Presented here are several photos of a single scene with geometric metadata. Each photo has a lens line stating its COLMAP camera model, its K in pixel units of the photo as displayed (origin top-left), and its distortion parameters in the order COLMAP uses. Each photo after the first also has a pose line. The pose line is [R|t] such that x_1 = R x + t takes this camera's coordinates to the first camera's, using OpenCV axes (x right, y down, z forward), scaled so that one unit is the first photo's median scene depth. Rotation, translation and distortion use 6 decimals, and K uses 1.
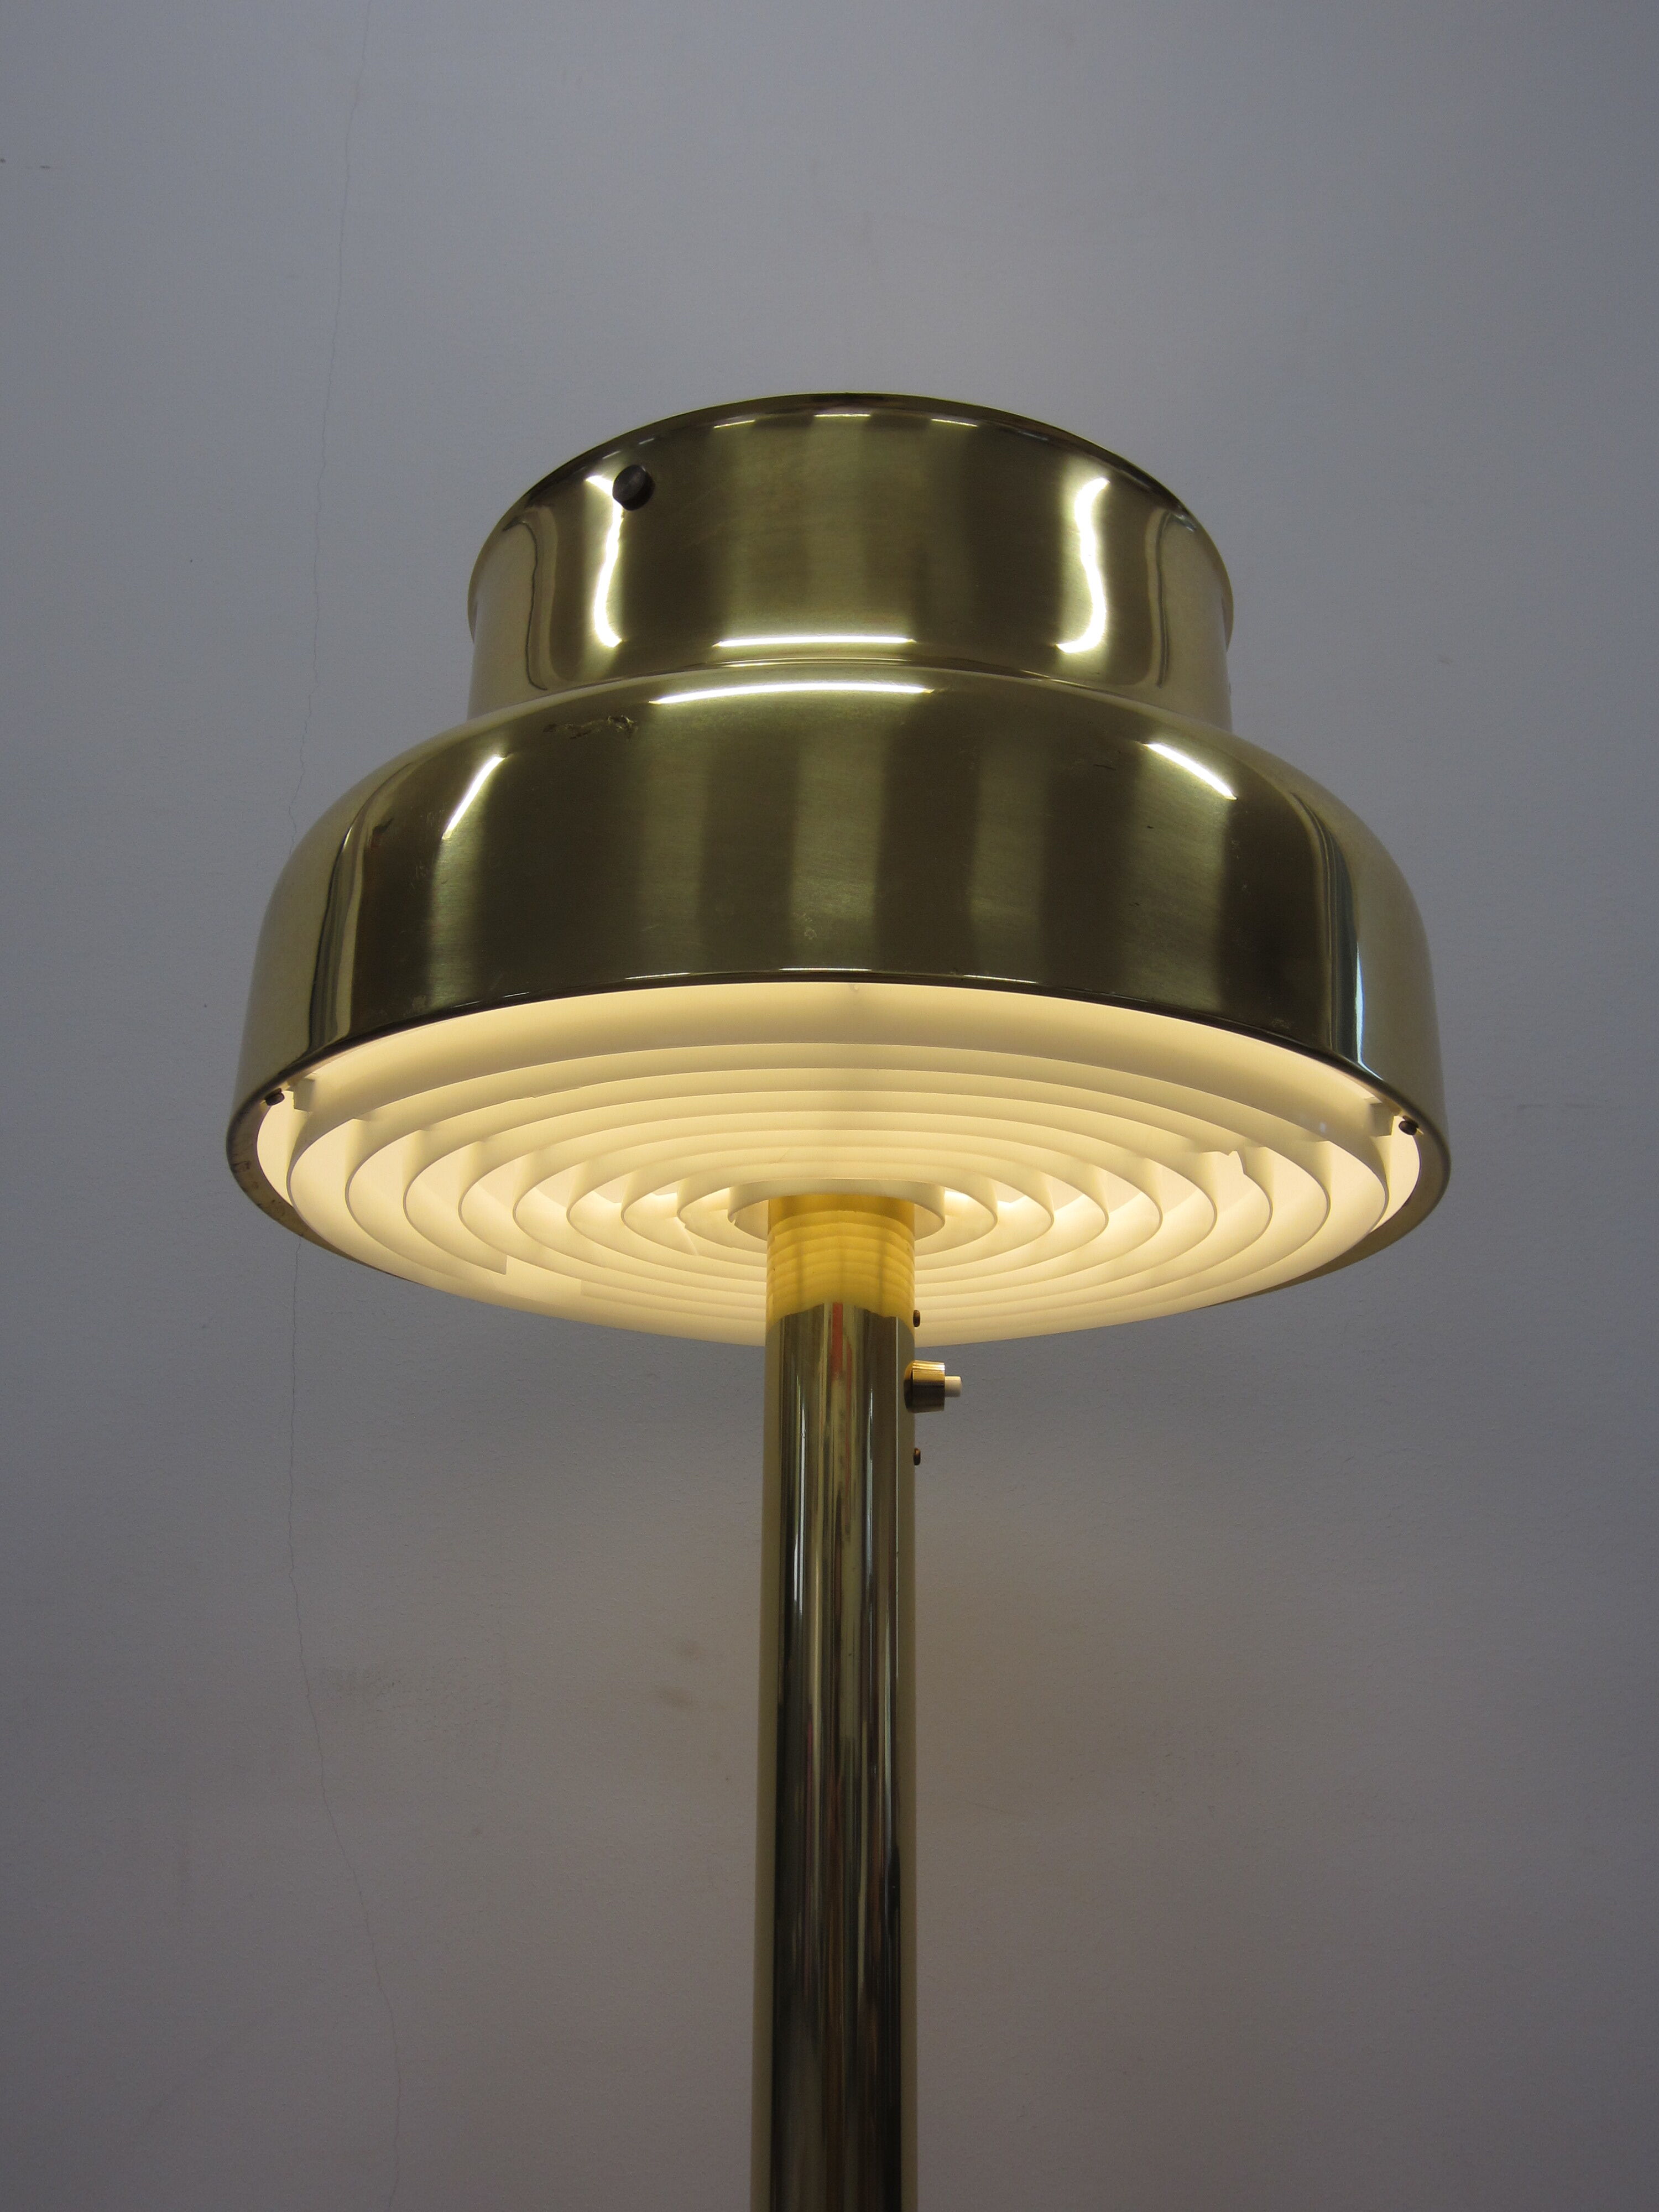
lens RADIAL K [[1979.6, 0, 829.5], [0, 1979.6, 1106.0], [0, 0, 1]] dist [-0.003998, -0.000096]
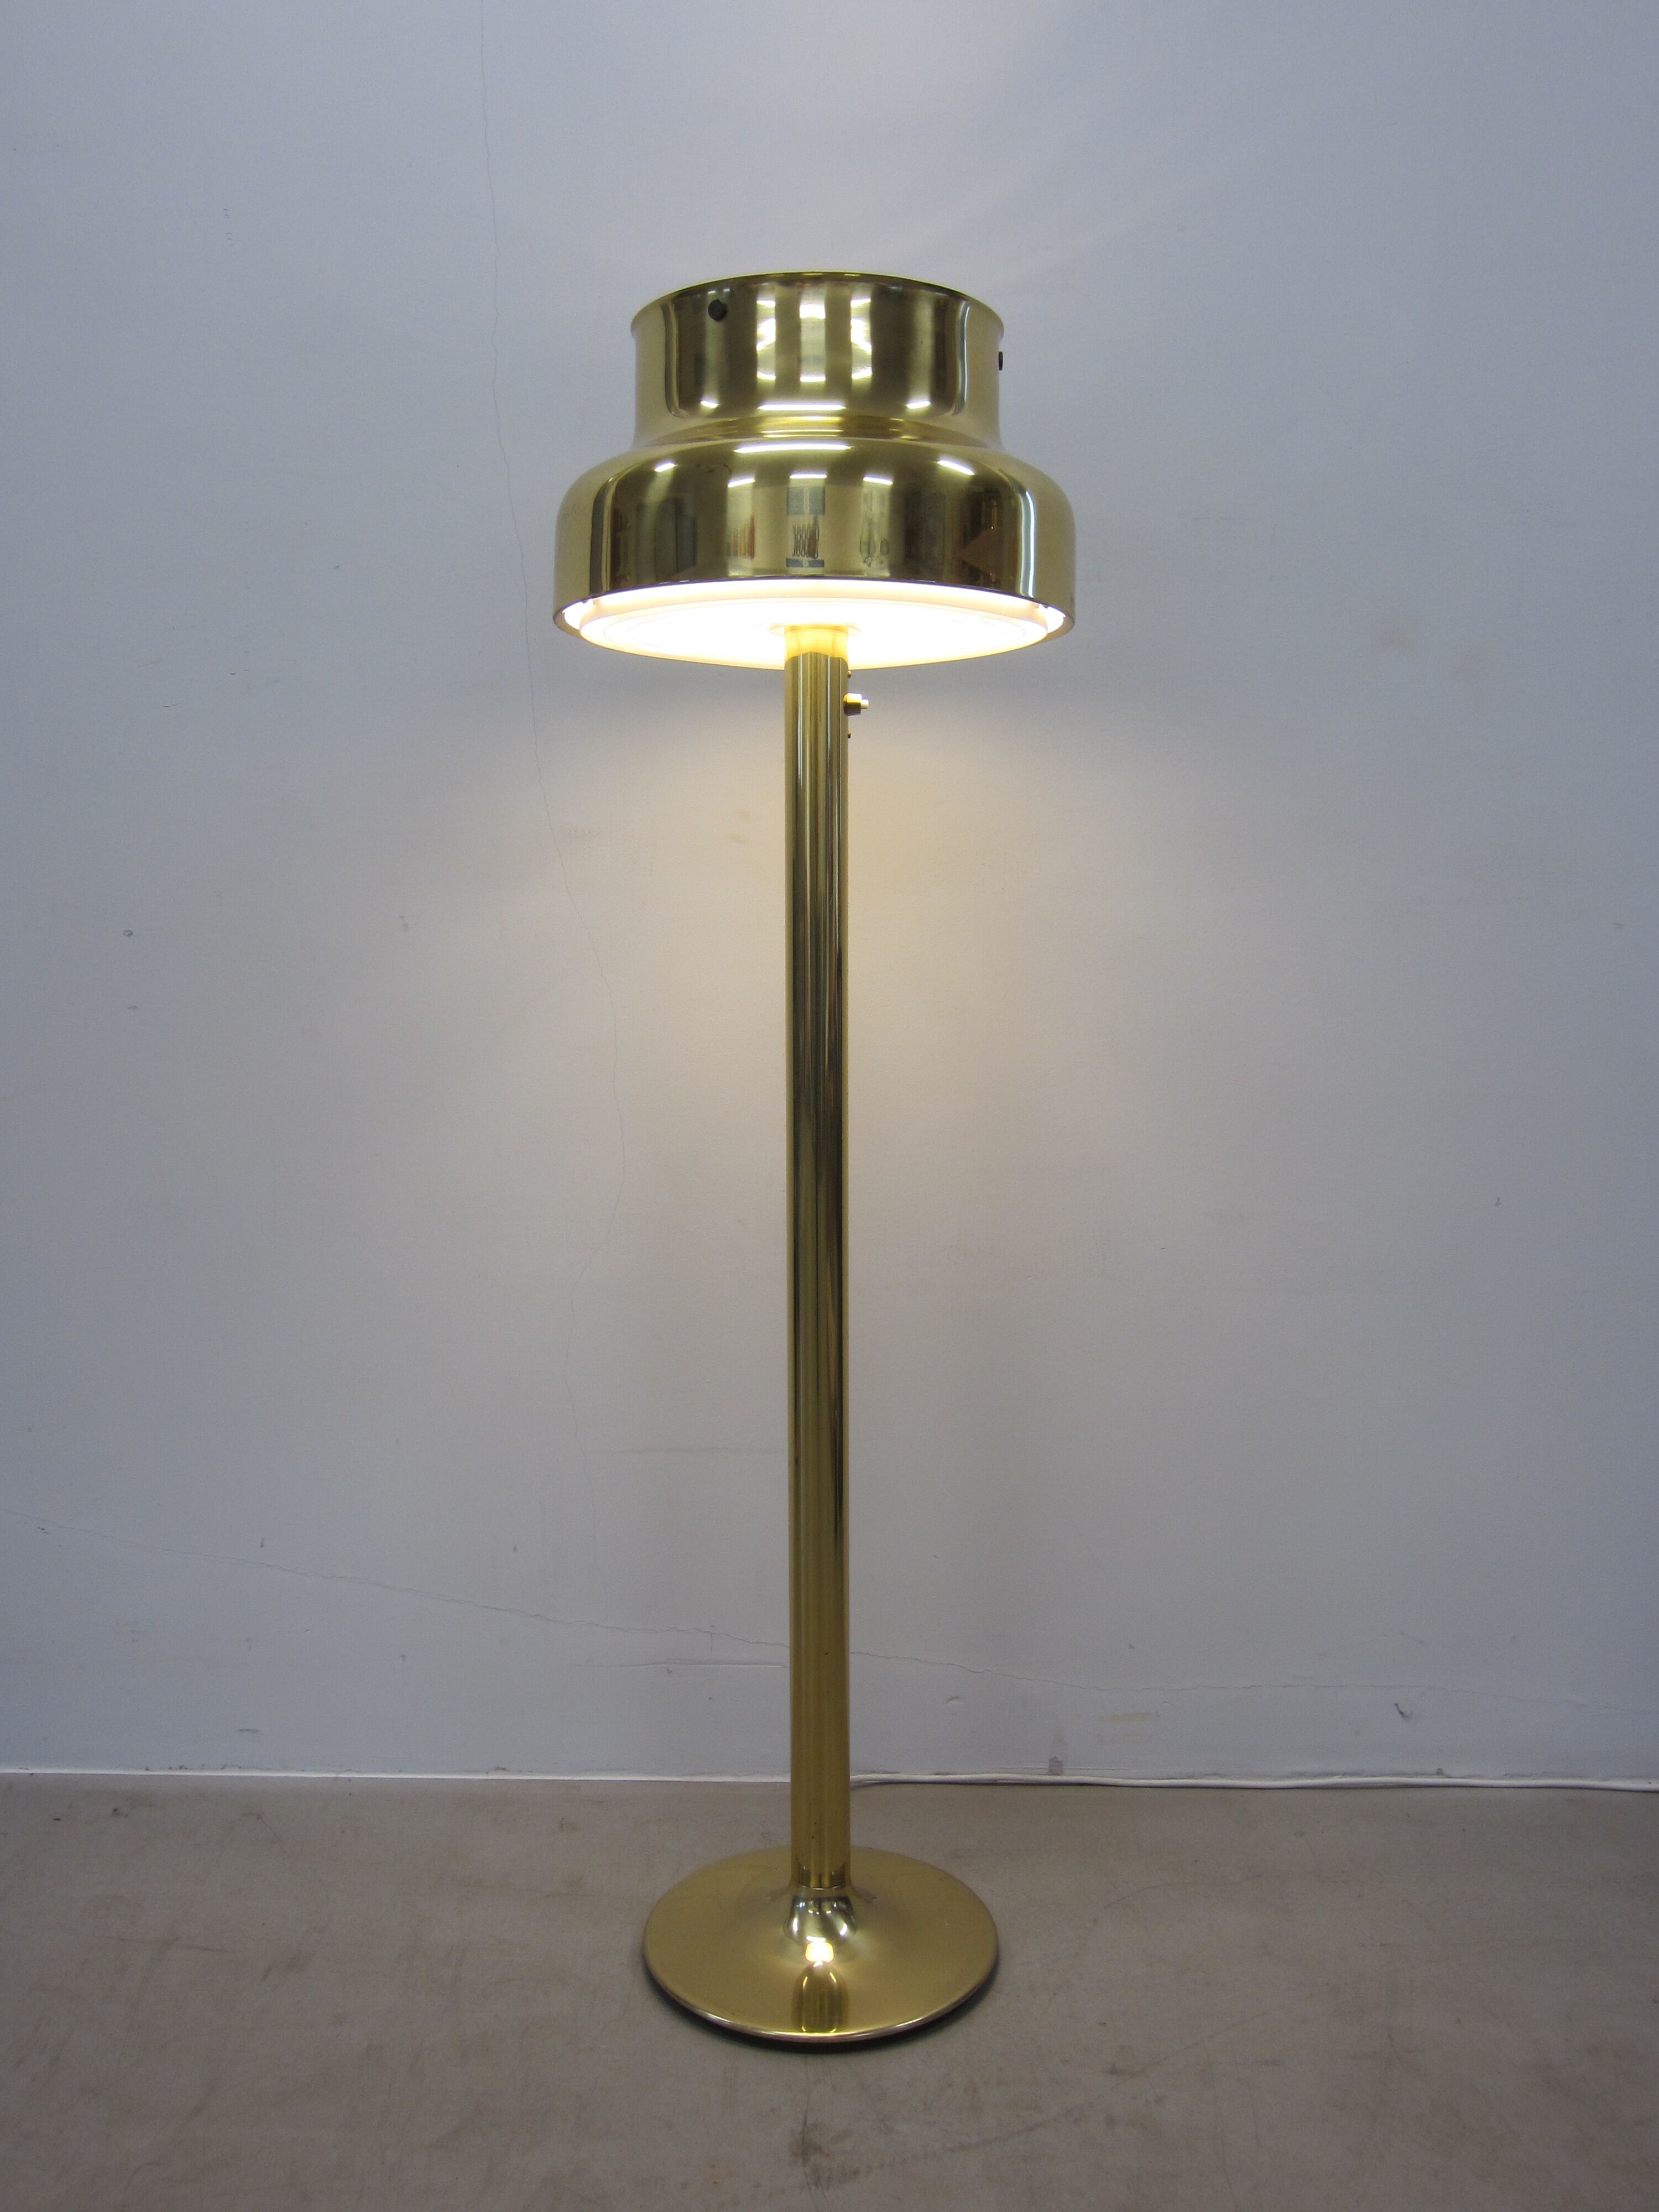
lens RADIAL K [[1979.6, 0, 829.5], [0, 1979.6, 1106.0], [0, 0, 1]] dist [-0.003998, -0.000096]
pose [[0.999967, -0.007633, -0.002710, 0.024739], [0.008074, 0.912920, 0.408058, -0.374333], [-0.000641, -0.408067, 0.912952, -1.297607]]
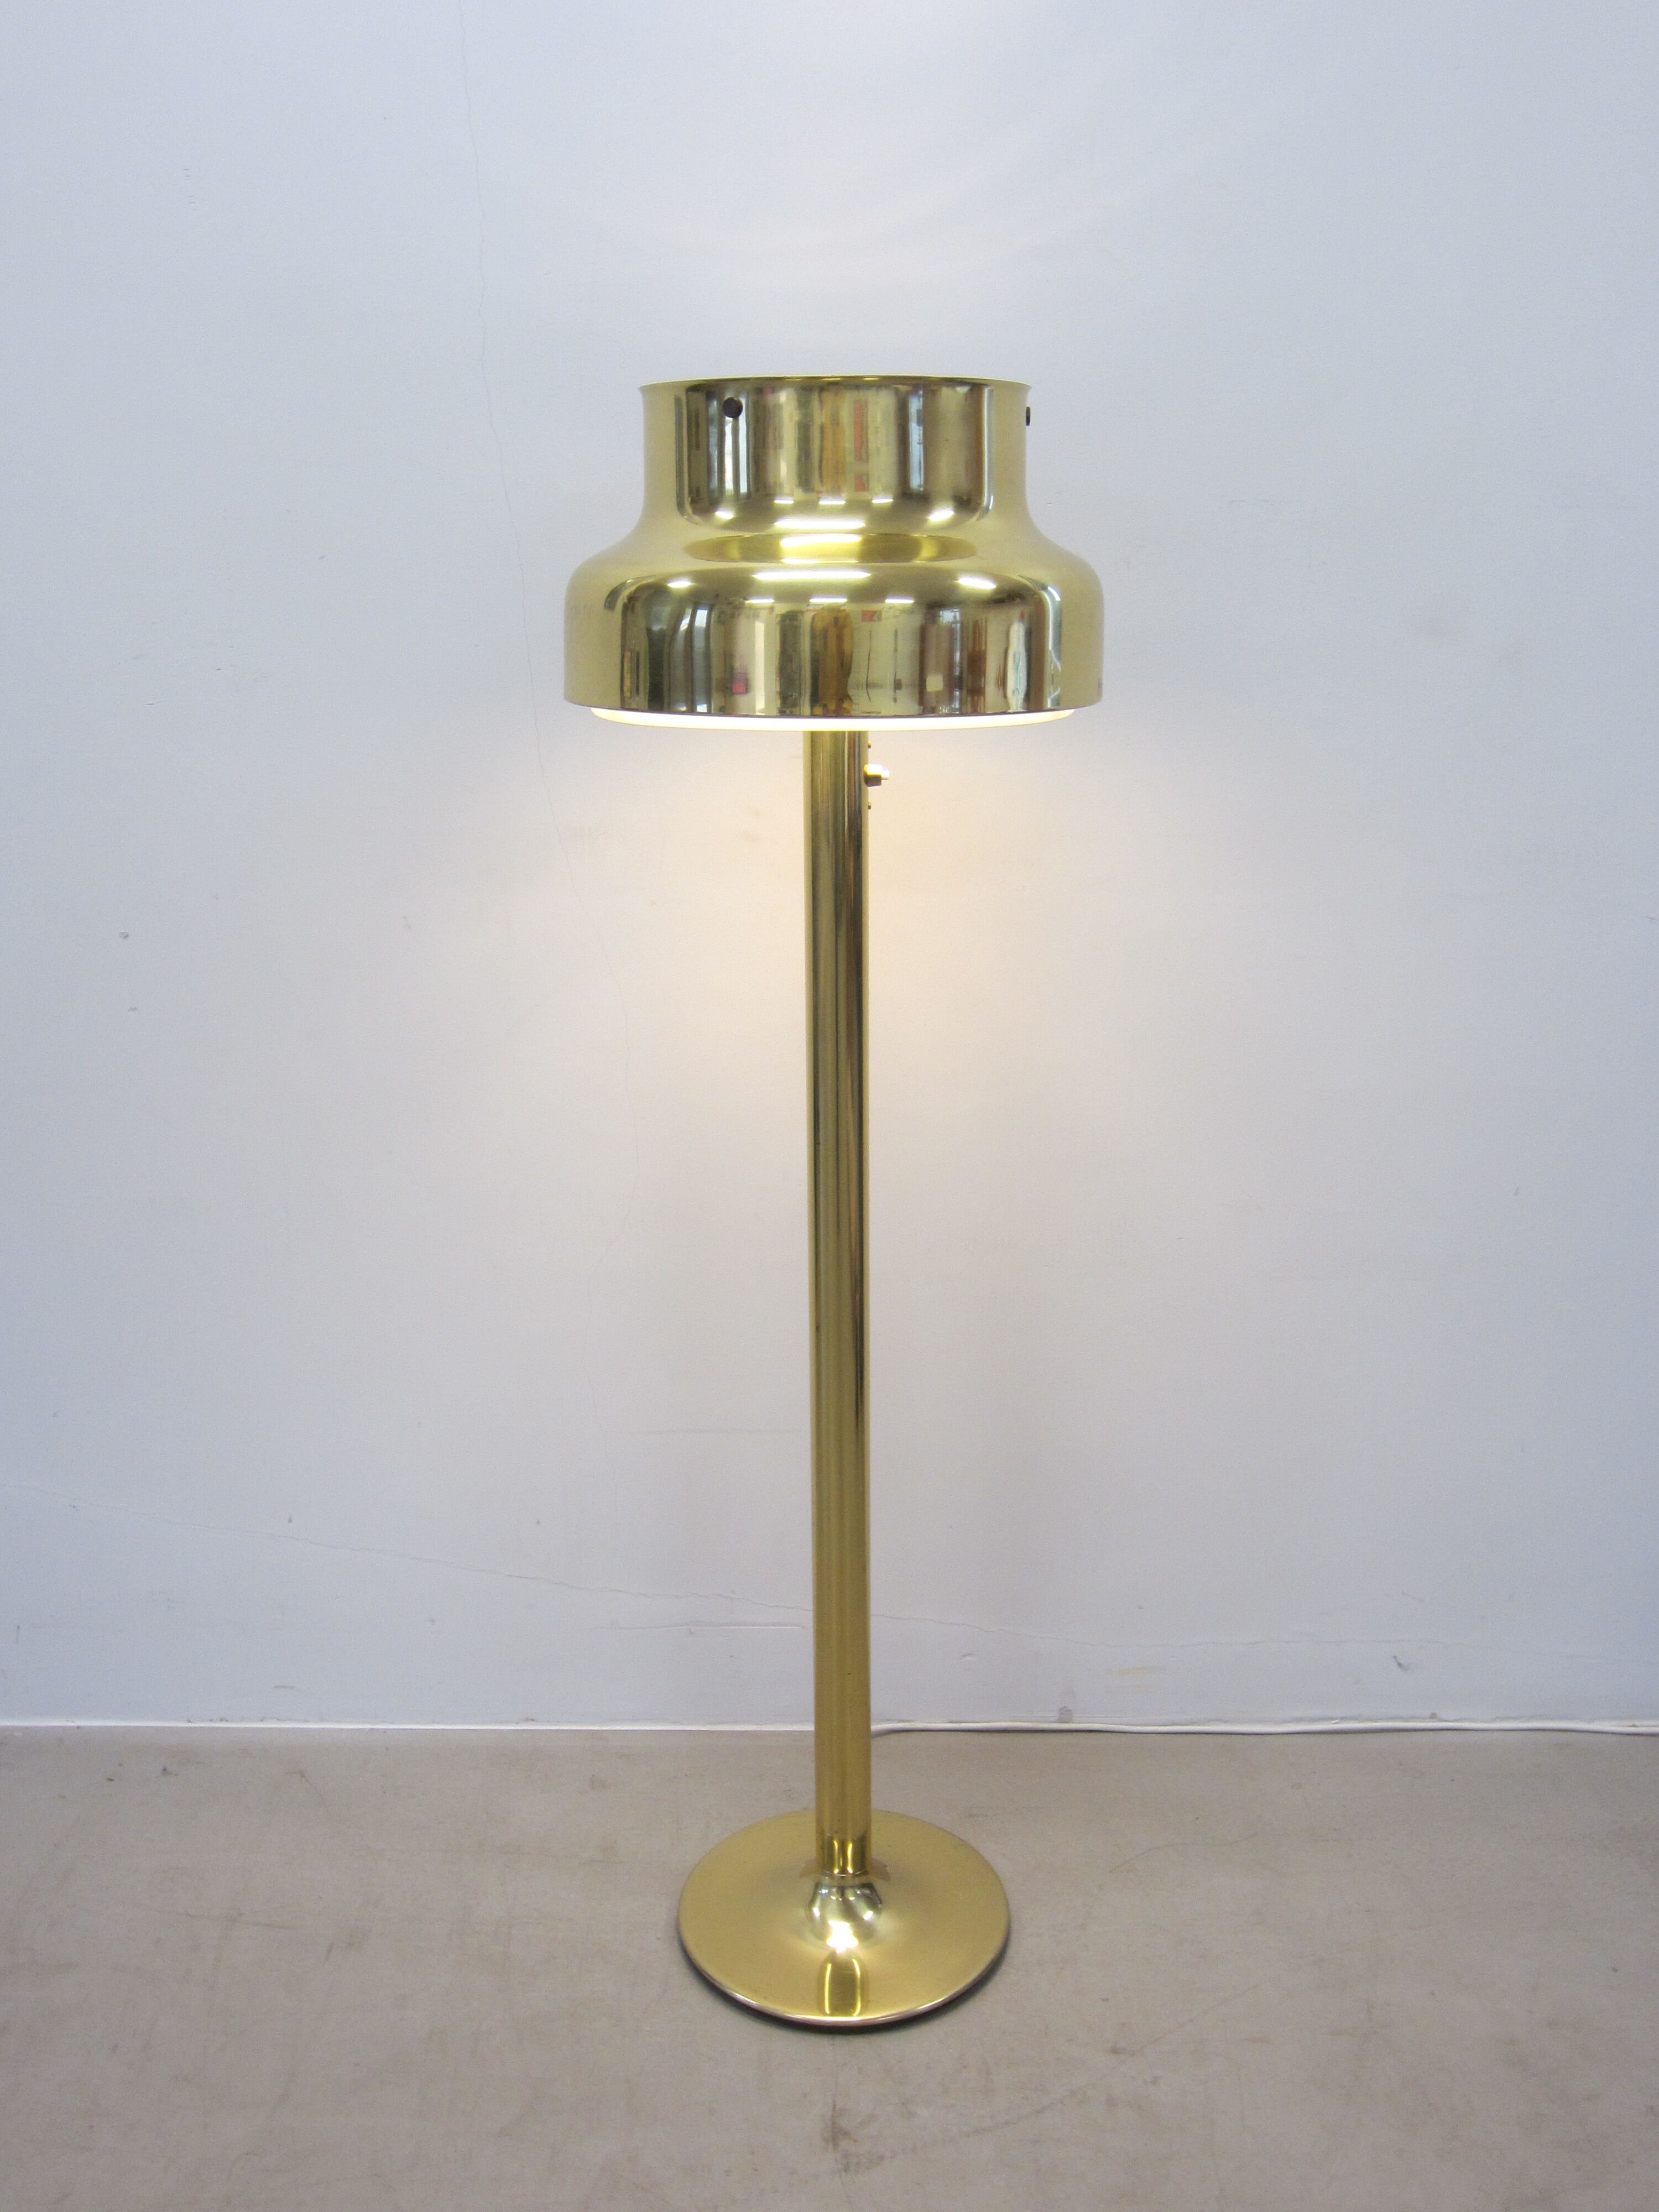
lens RADIAL K [[2198.4, 0, 829.5], [0, 2198.4, 1106.0], [0, 0, 1]] dist [-0.021506, -0.003830]
pose [[0.999903, -0.013919, 0.000212, -0.005466], [0.011364, 0.824991, 0.565032, -0.961875], [-0.008039, -0.564974, 0.825069, -1.273355]]
